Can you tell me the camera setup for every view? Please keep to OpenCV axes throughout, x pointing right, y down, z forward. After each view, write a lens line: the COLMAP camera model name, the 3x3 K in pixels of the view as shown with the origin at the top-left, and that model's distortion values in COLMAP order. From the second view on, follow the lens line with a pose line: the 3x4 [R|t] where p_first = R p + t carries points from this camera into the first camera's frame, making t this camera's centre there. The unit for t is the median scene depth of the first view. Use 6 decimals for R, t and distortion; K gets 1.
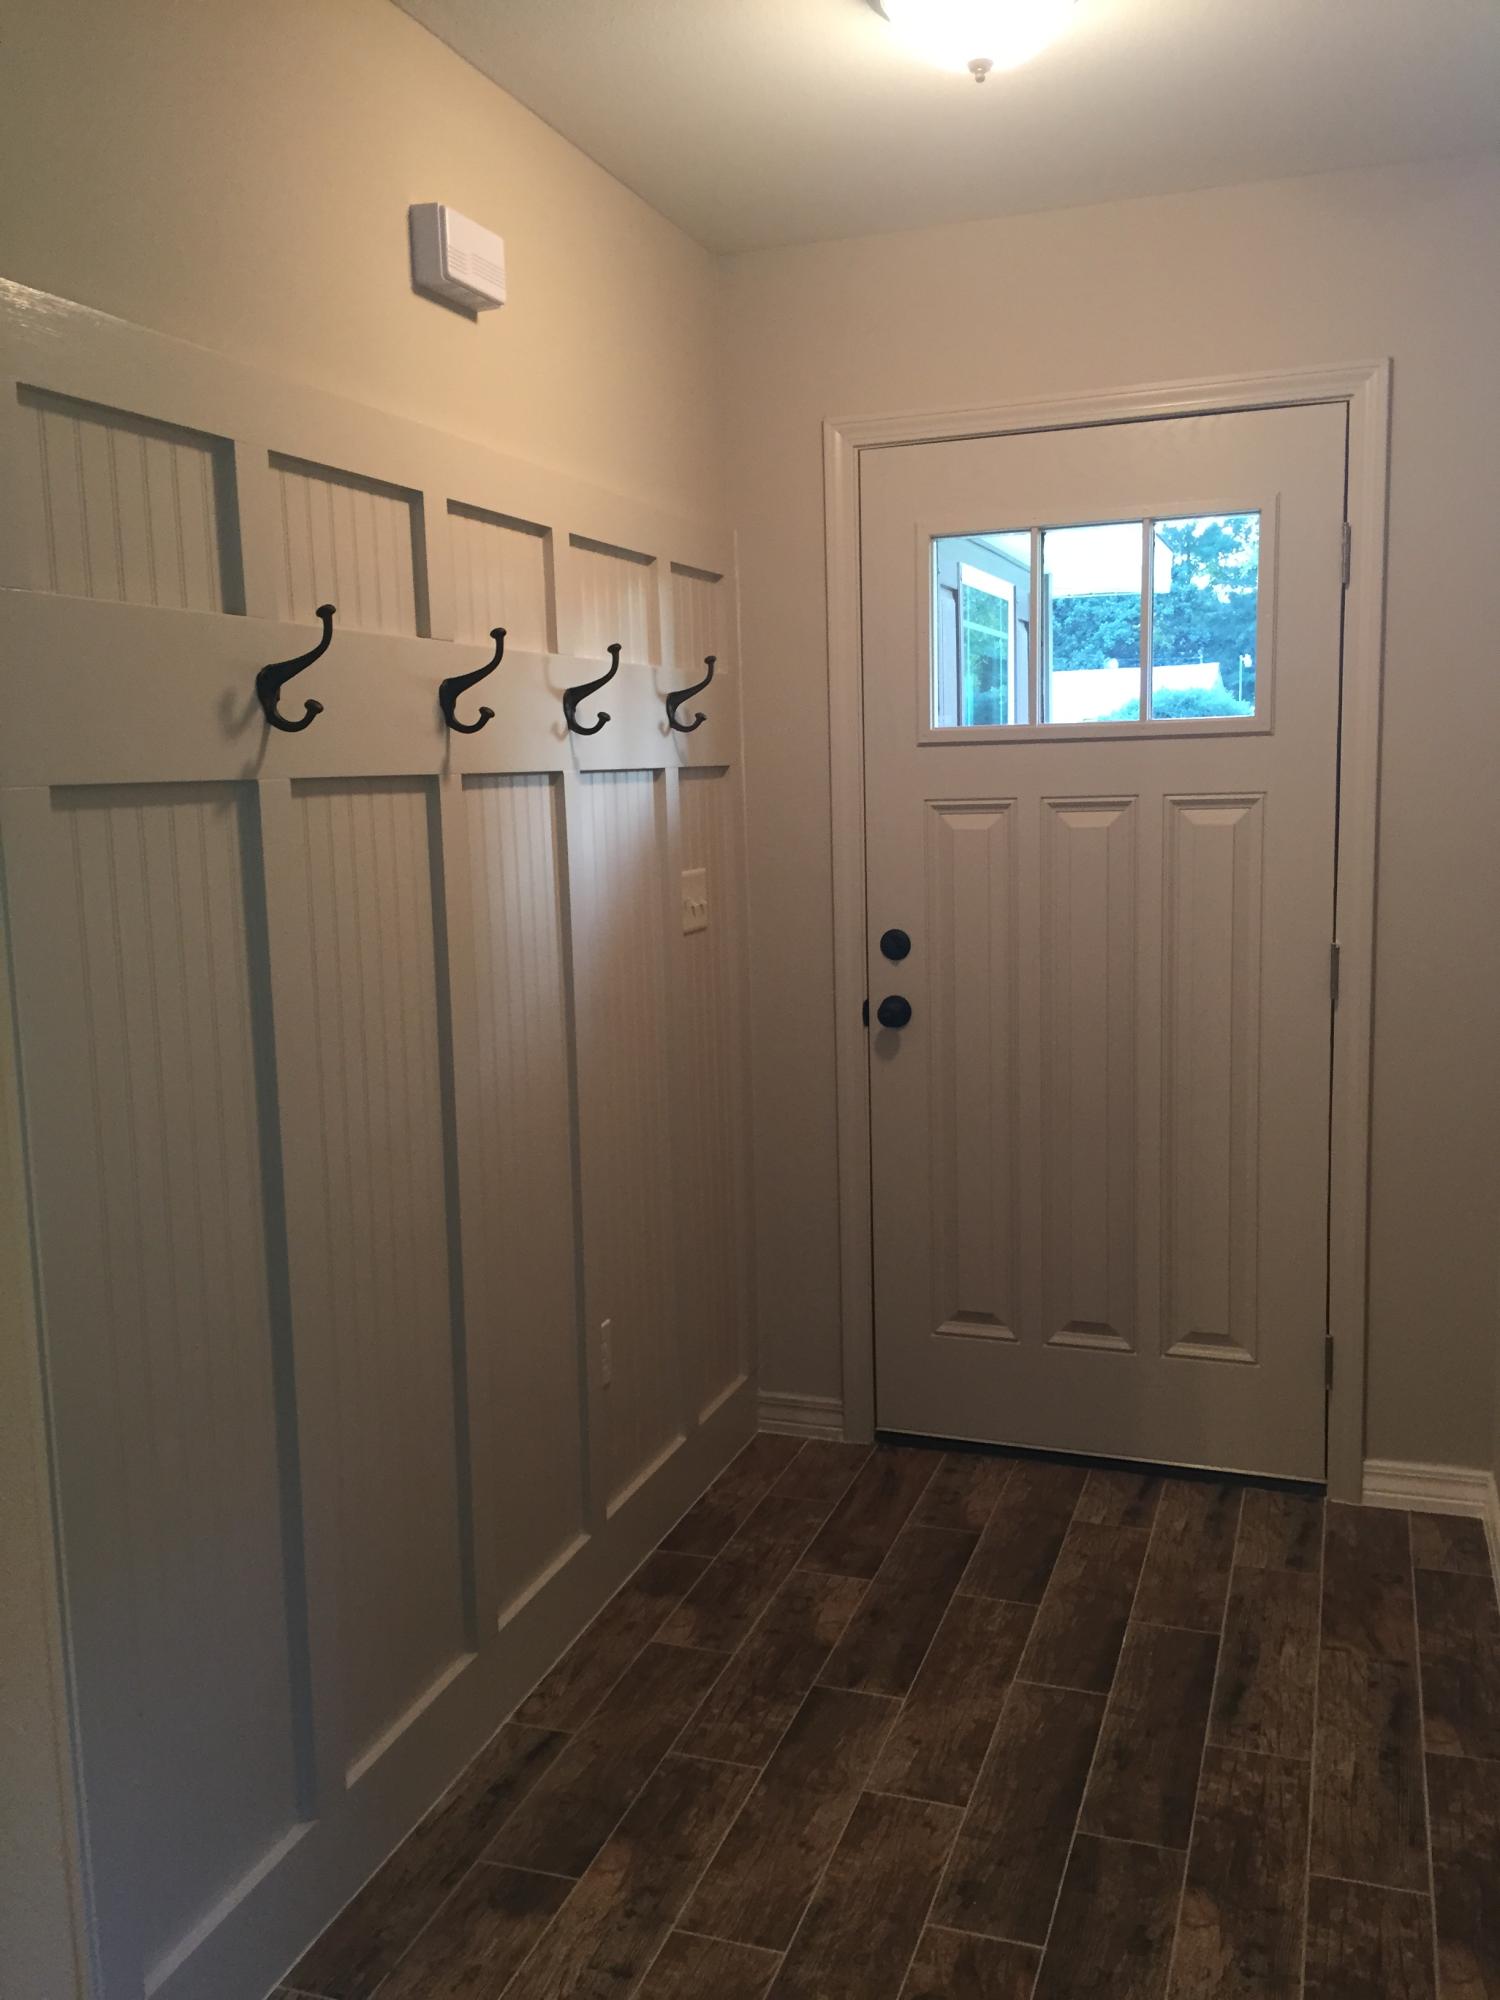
lens RADIAL K [[1720.1, 0, 746.5], [0, 1720.1, 998.1], [0, 0, 1]] dist [0.089202, -0.134525]
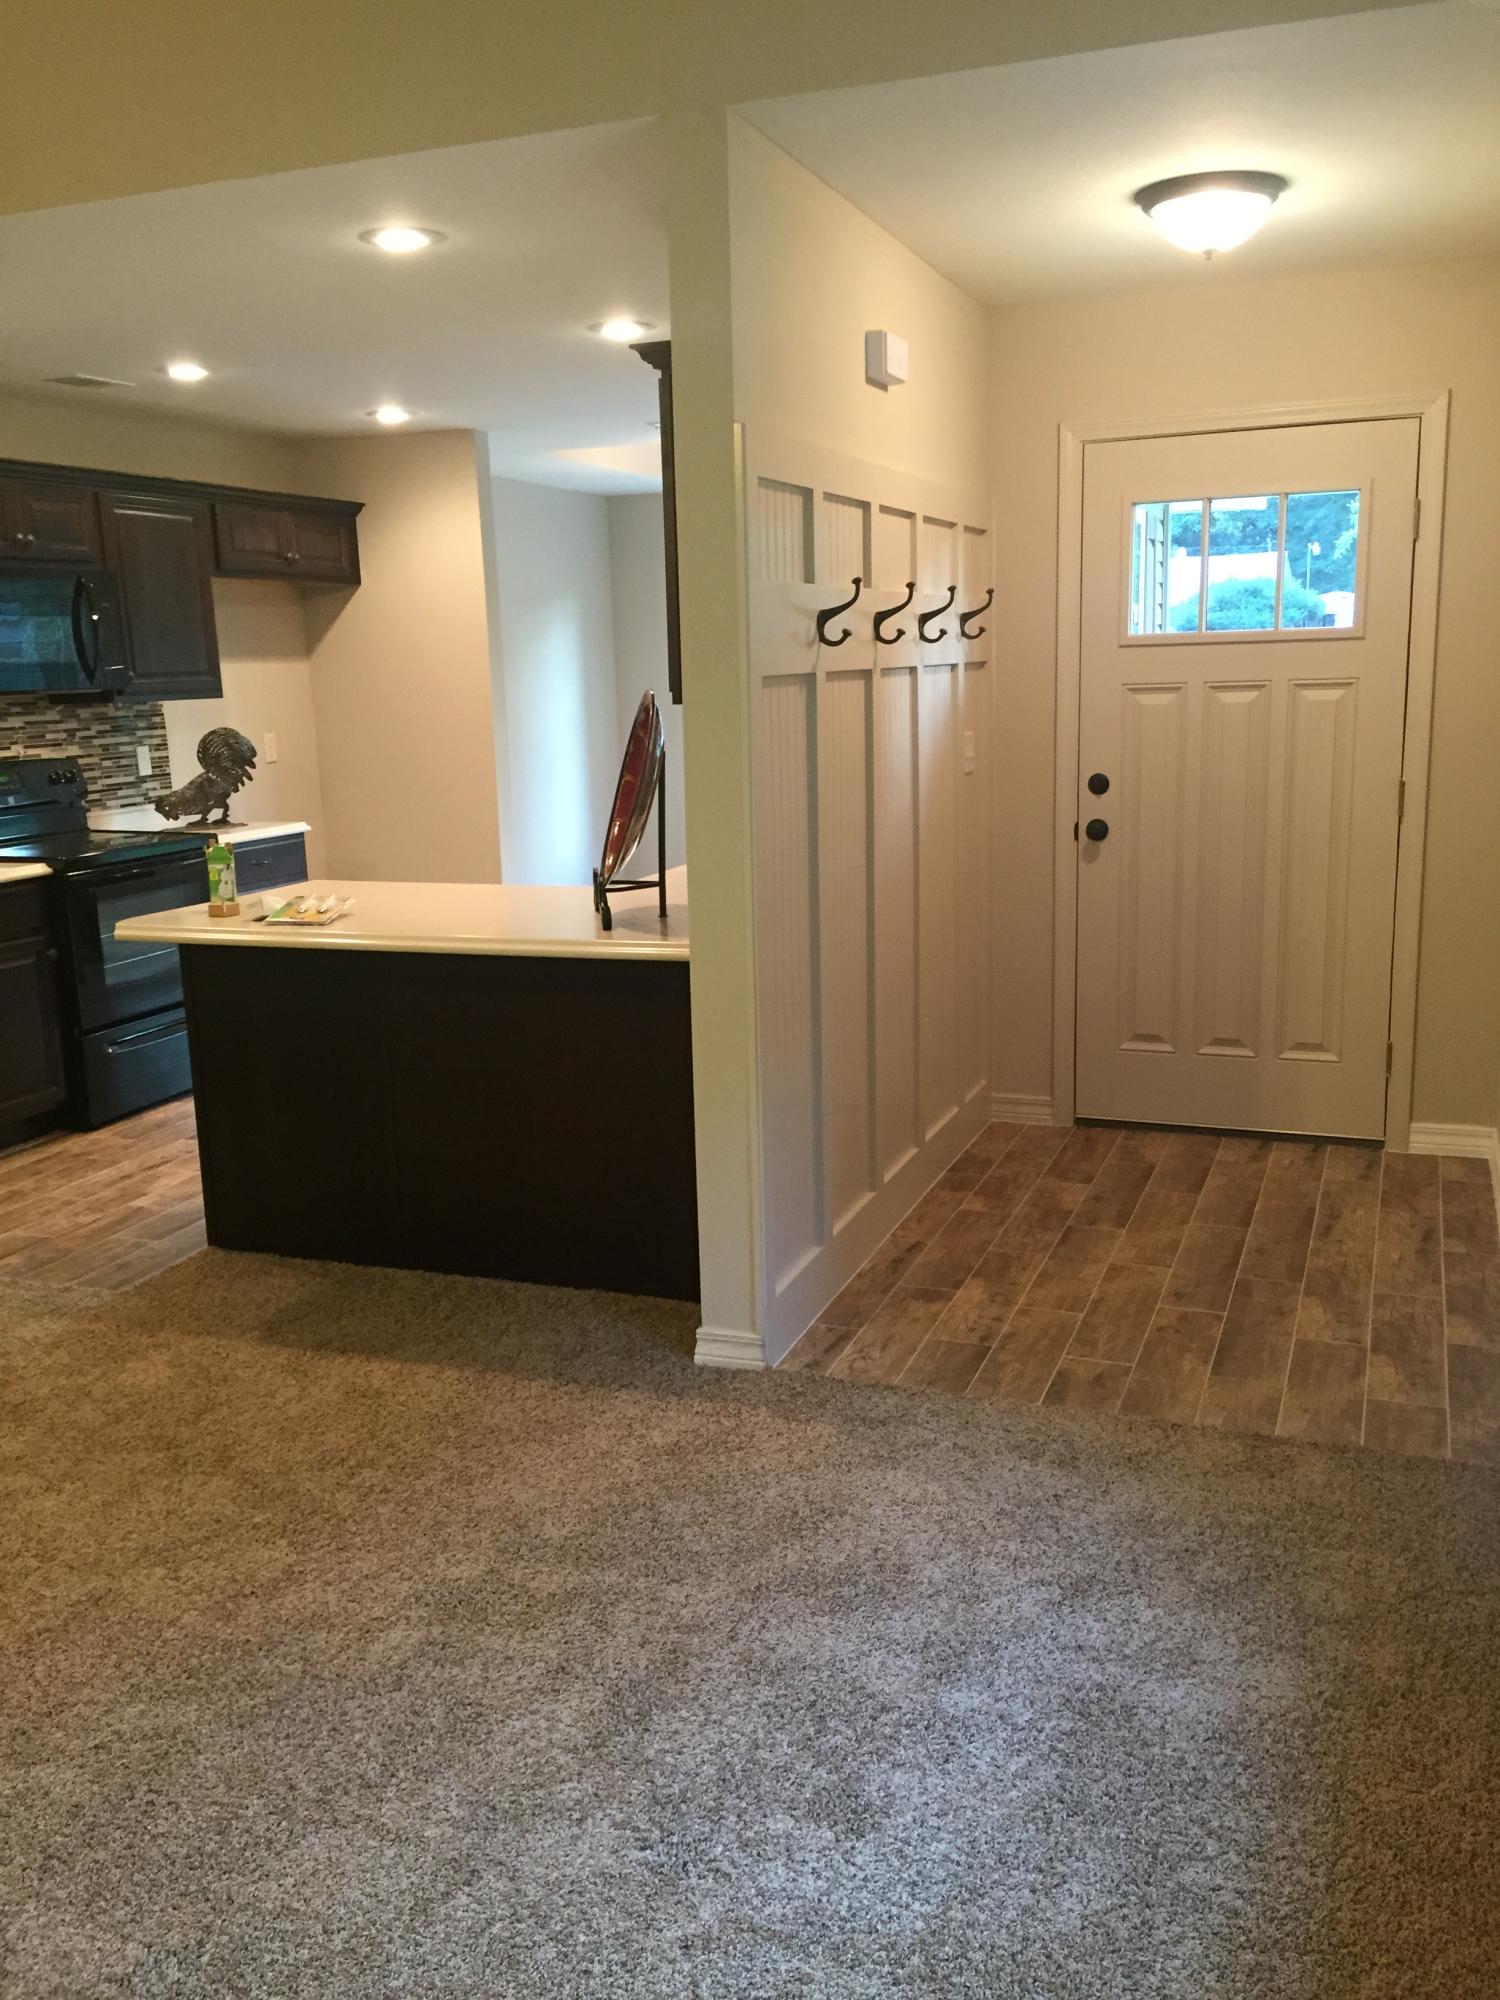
lens RADIAL K [[1720.1, 0, 748.5], [0, 1720.1, 997.4], [0, 0, 1]] dist [0.089202, -0.134525]
pose [[0.999586, 0.004736, -0.028367, -0.195796], [-0.002991, 0.998119, 0.061233, 0.070905], [0.028603, -0.061123, 0.997720, -0.566878]]
